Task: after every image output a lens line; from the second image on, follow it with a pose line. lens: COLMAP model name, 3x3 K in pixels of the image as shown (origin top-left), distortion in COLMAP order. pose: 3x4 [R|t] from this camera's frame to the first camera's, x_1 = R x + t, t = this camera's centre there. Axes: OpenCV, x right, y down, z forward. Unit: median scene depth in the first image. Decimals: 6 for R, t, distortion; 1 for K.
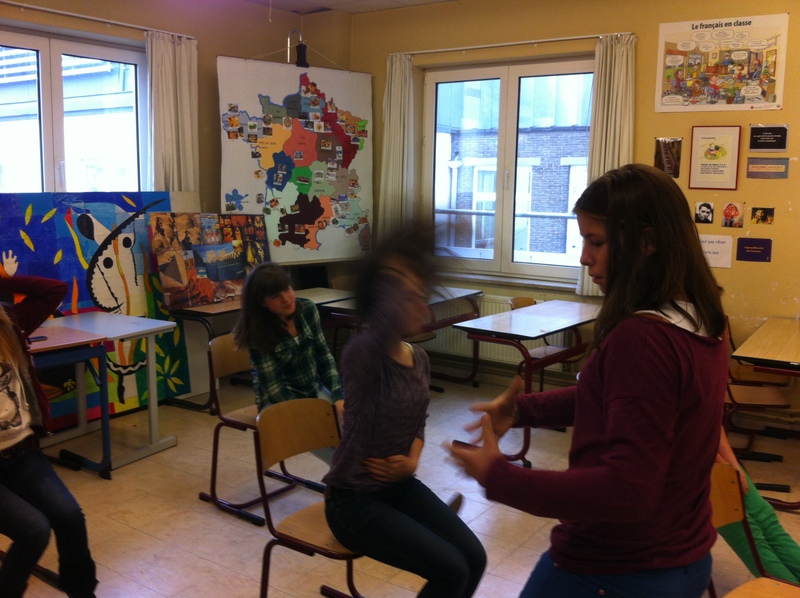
lens RADIAL K [[763.3, 0, 403.6], [0, 763.3, 300.8], [0, 0, 1]] dist [-0.075617, 0.000000]
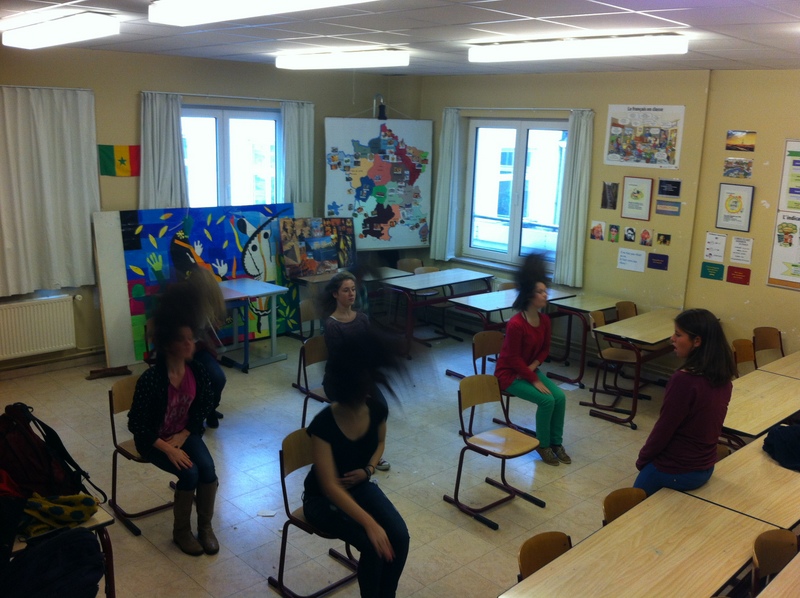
lens RADIAL K [[763.3, 0, 398.7], [0, 763.3, 299.2], [0, 0, 1]] dist [-0.075617, 0.000000]
pose [[0.976924, 0.062372, -0.204278, 0.261631], [-0.047902, 0.996030, 0.075035, -0.077894], [0.208147, -0.063518, 0.976033, -0.560492]]
